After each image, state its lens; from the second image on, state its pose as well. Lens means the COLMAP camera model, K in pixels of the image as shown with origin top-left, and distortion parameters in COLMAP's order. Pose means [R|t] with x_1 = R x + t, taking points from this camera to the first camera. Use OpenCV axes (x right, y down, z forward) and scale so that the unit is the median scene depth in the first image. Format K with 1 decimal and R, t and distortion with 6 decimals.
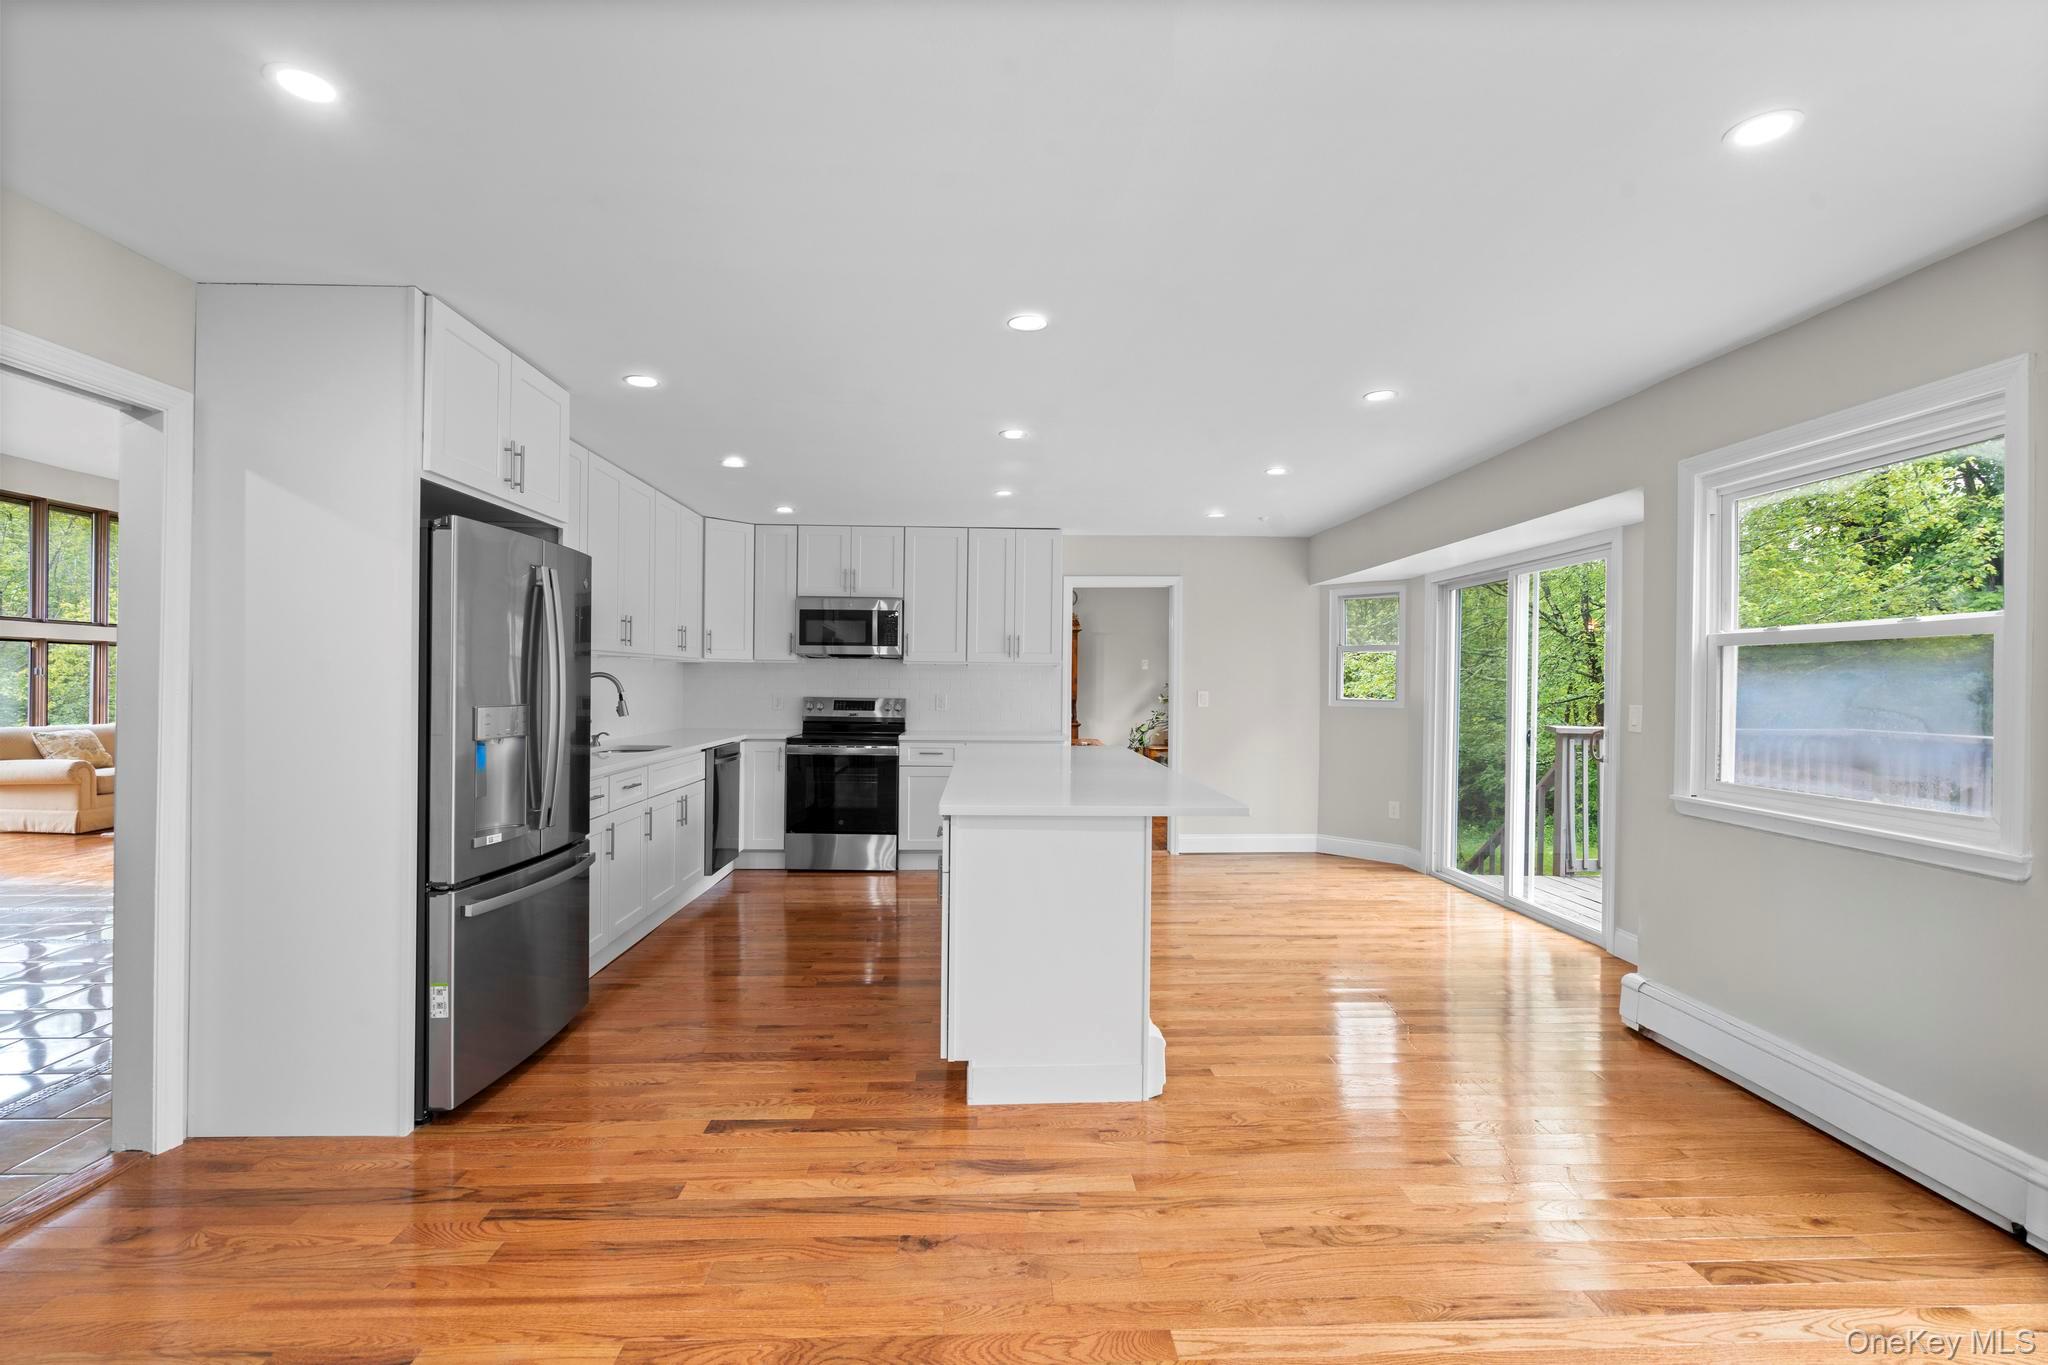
lens RADIAL K [[917.7, 0, 1016.6], [0, 917.7, 683.6], [0, 0, 1]] dist [-0.004272, 0.001499]
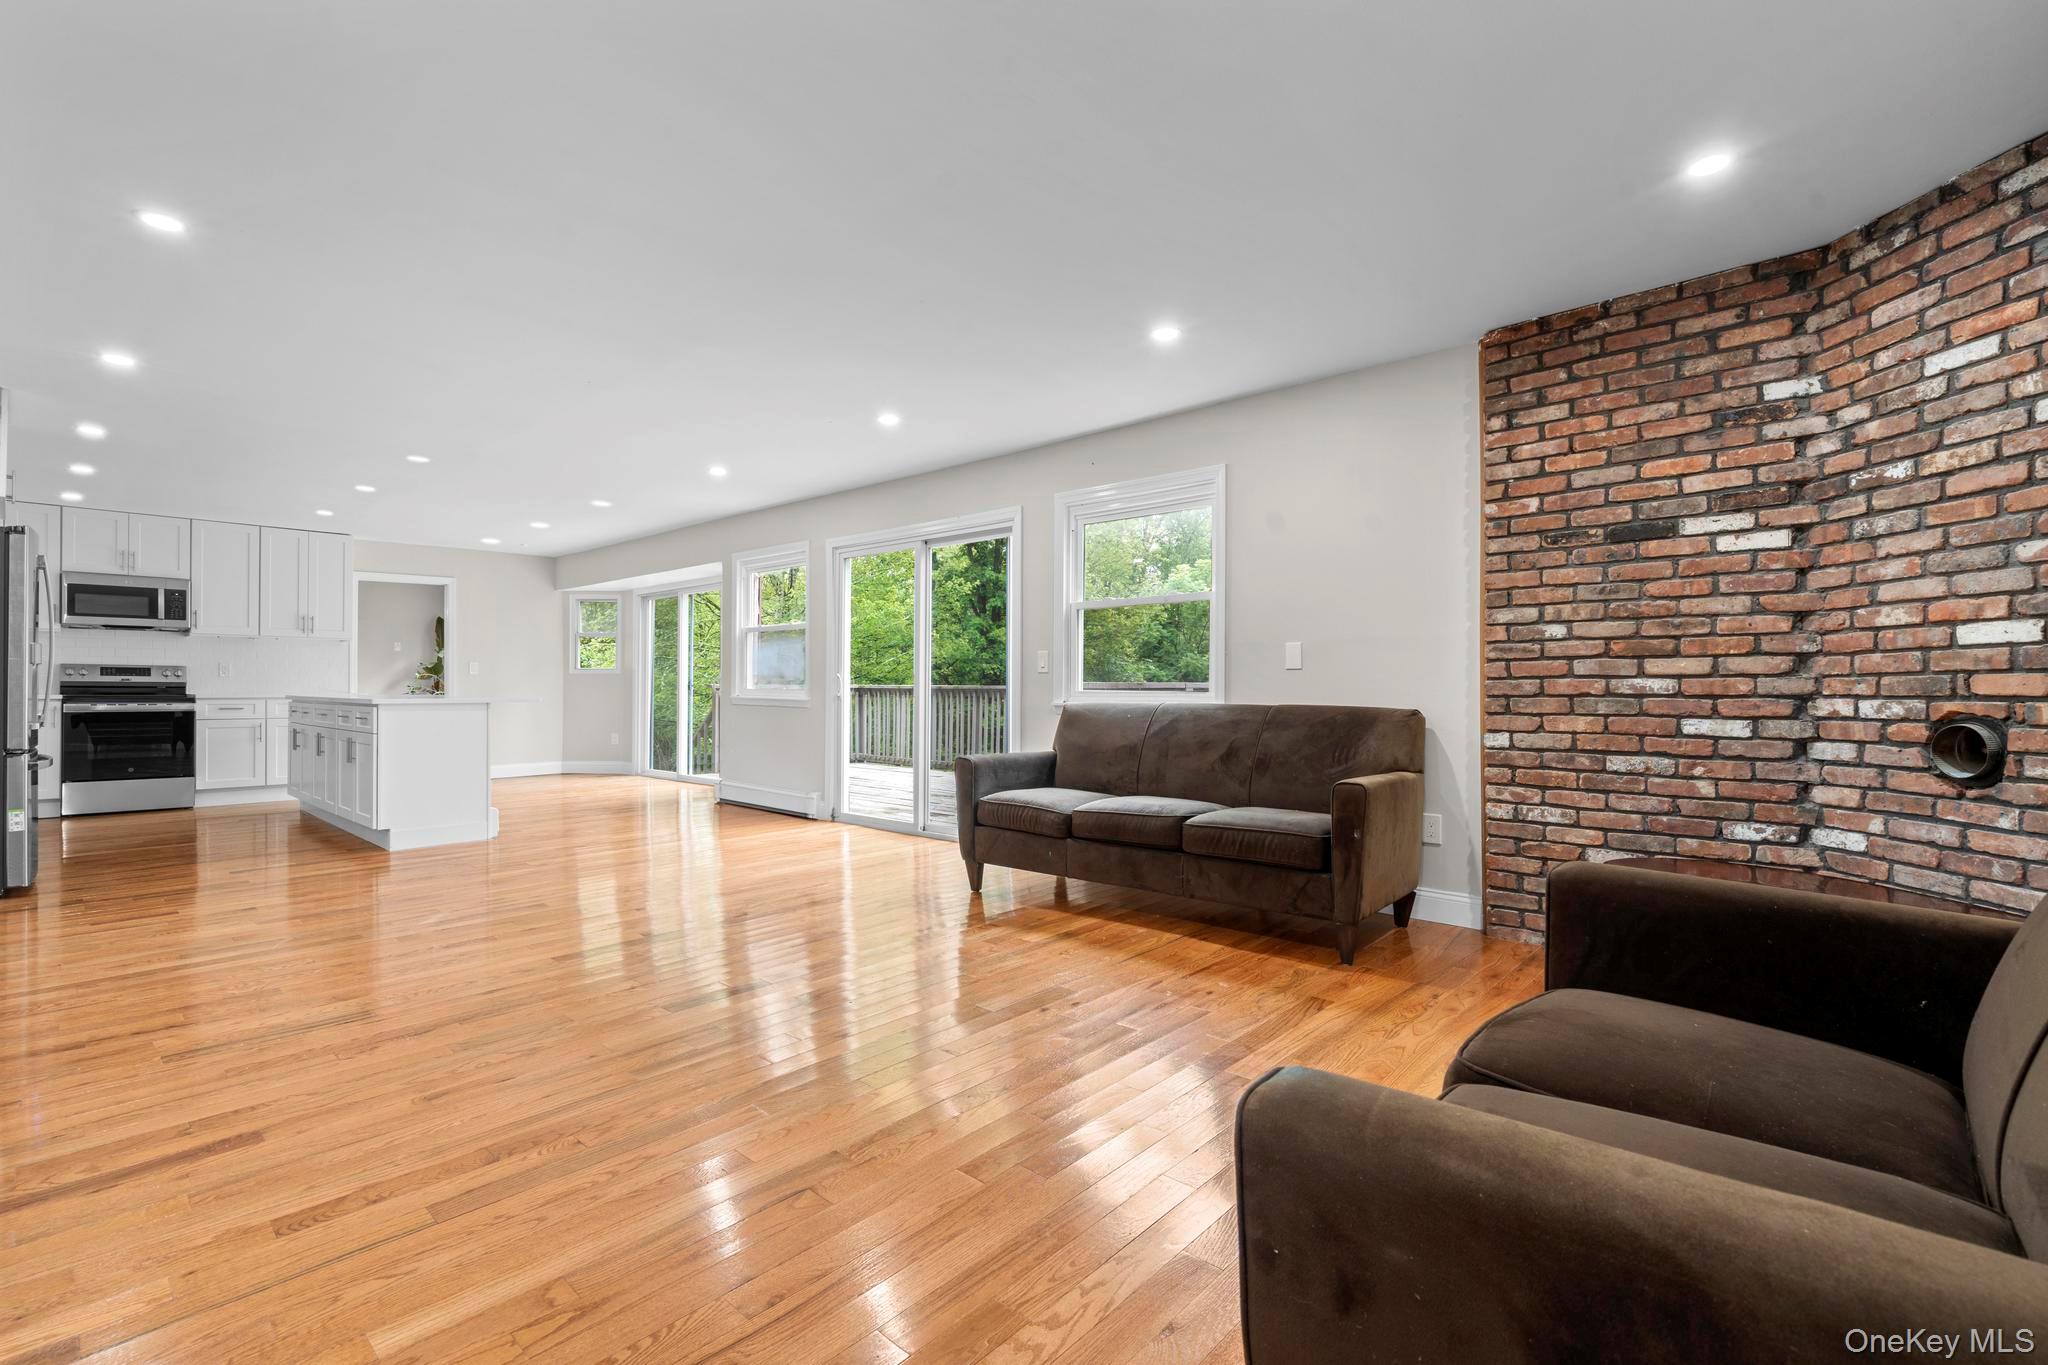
lens RADIAL K [[917.7, 0, 1018.9], [0, 917.7, 681.6], [0, 0, 1]] dist [-0.004272, 0.001499]
pose [[0.700056, -0.005980, 0.714063, -0.231427], [0.007055, 0.999974, 0.001457, 0.045912], [-0.714053, 0.004018, 0.700080, -0.611912]]
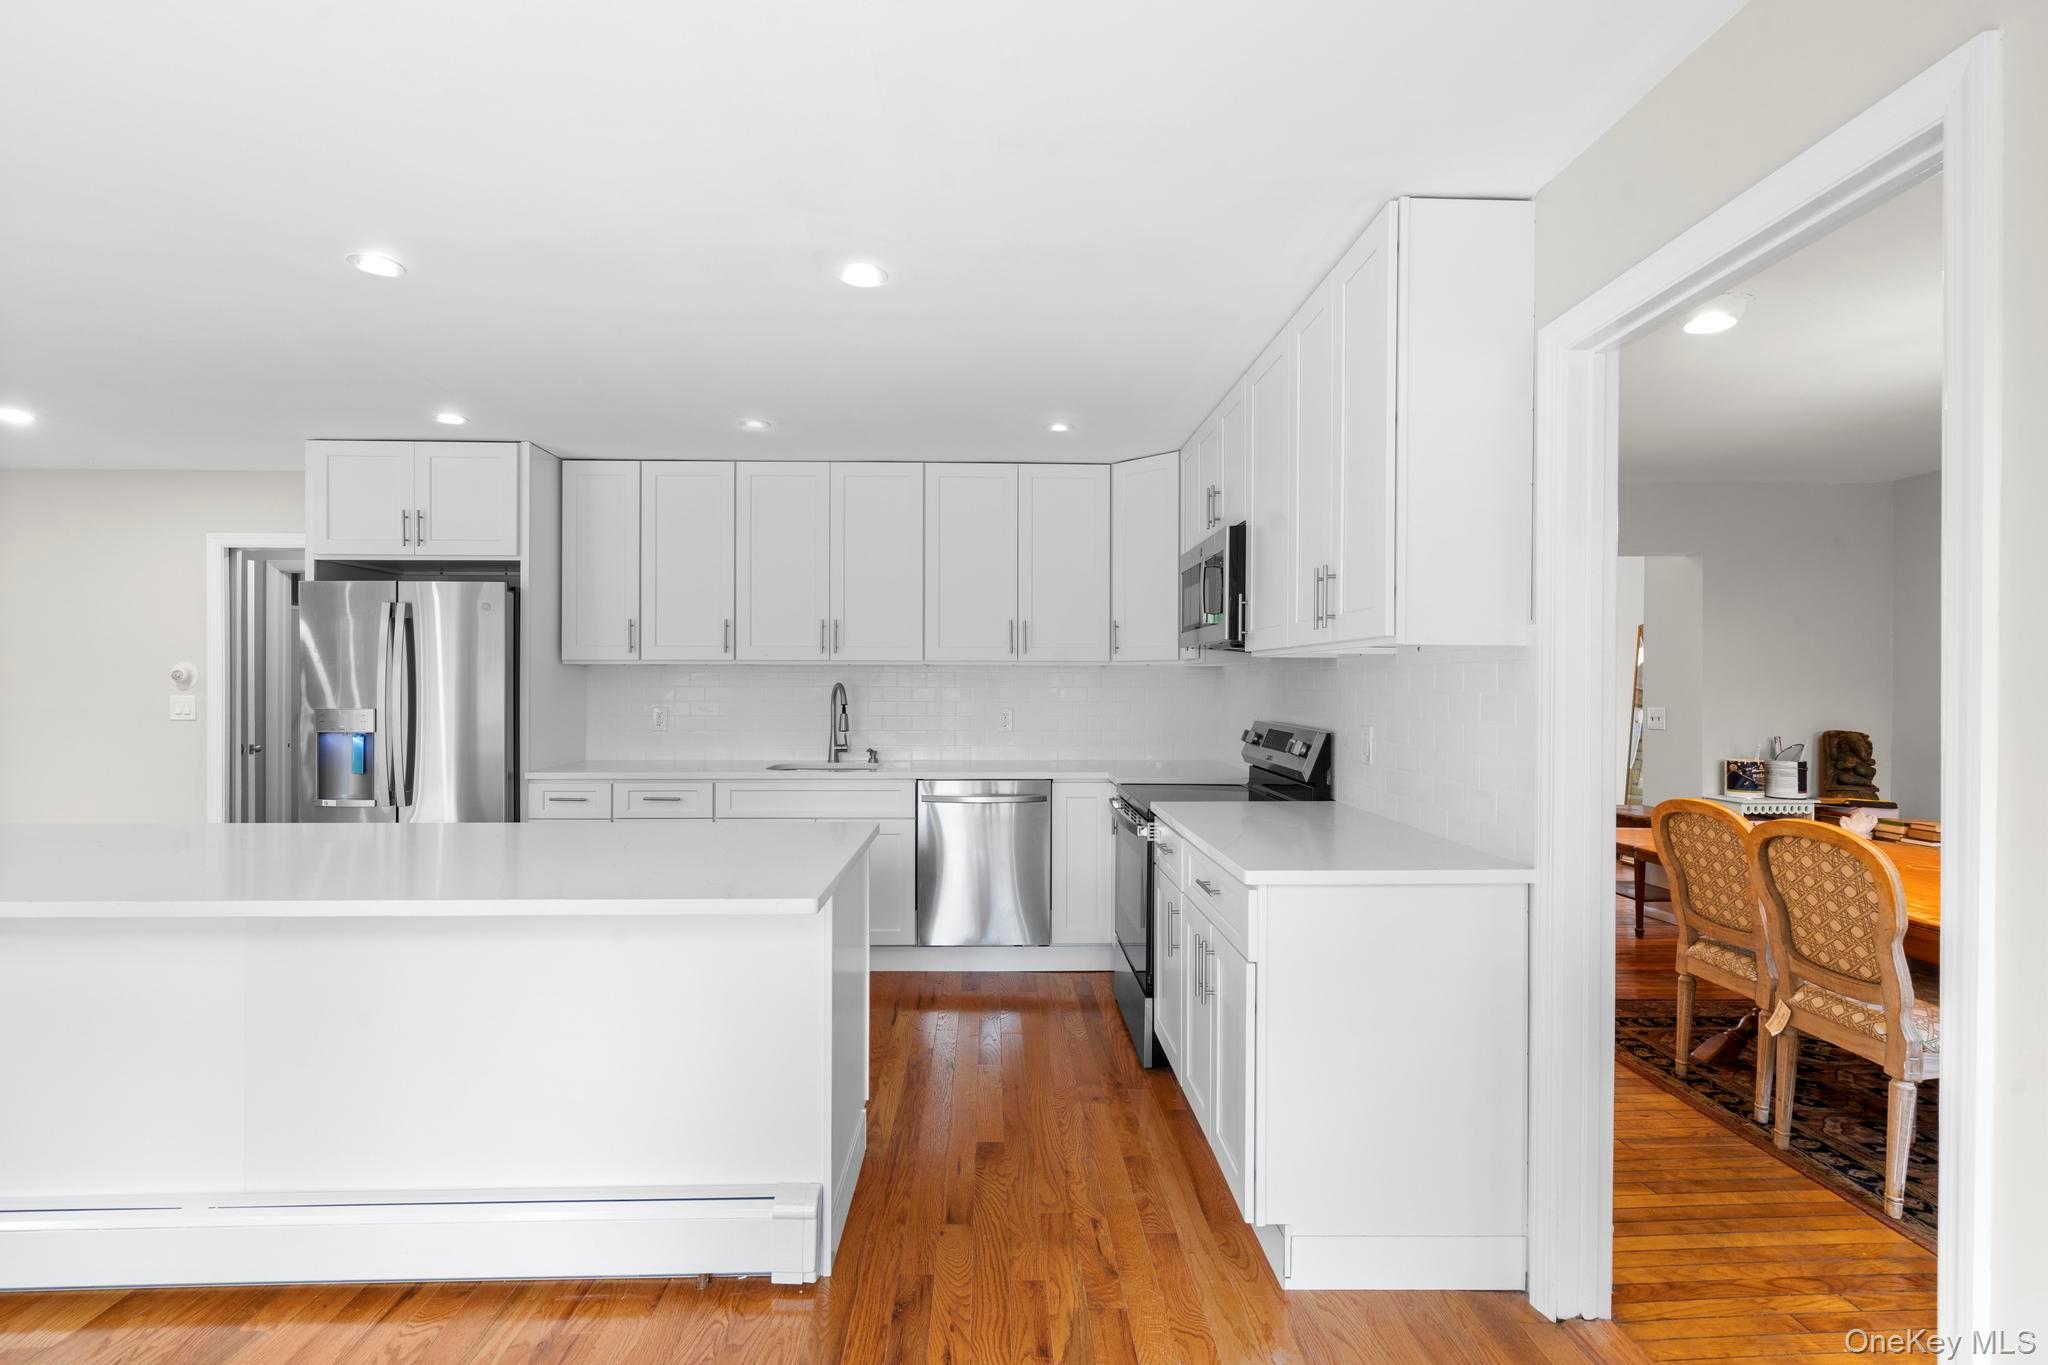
lens RADIAL K [[917.7, 0, 1002.6], [0, 917.7, 681.5], [0, 0, 1]] dist [-0.004272, 0.001499]
pose [[-0.008677, -0.010673, -0.999905, 0.376875], [-0.005095, 0.999931, -0.010629, -0.003859], [0.999949, 0.005002, -0.008731, 0.930606]]
